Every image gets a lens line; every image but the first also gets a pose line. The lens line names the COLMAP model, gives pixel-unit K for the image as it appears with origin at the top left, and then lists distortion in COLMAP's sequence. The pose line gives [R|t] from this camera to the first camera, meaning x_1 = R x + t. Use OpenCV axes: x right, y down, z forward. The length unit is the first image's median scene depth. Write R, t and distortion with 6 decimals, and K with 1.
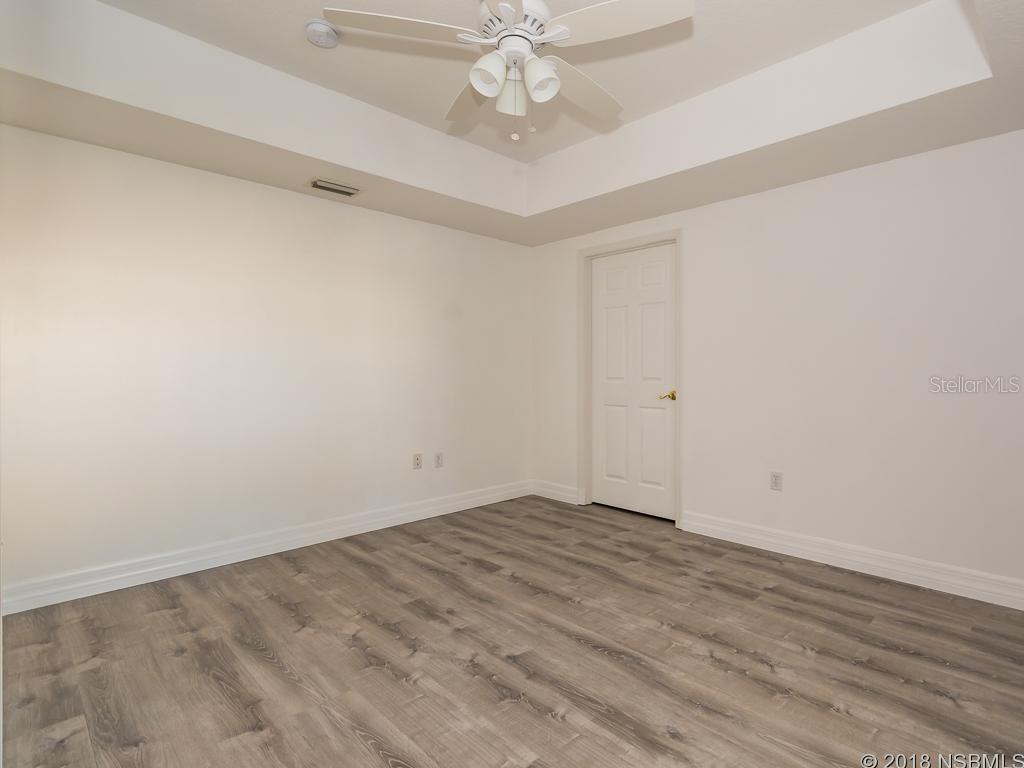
lens RADIAL K [[523.3, 0, 512.1], [0, 523.3, 380.9], [0, 0, 1]] dist [0.004381, -0.002021]
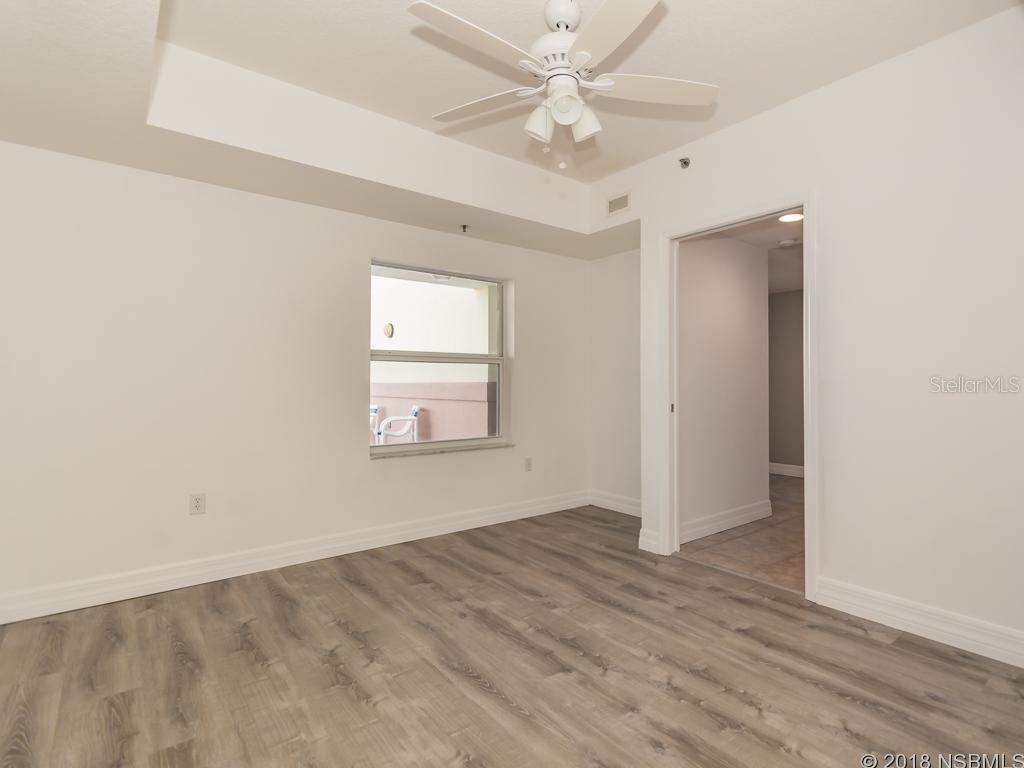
lens RADIAL K [[523.3, 0, 511.8], [0, 523.3, 383.1], [0, 0, 1]] dist [0.004381, -0.002021]
pose [[-0.994072, 0.000448, 0.108725, -0.006692], [0.002253, 0.999862, 0.016477, -0.041516], [-0.108702, 0.016625, -0.993935, 2.001052]]
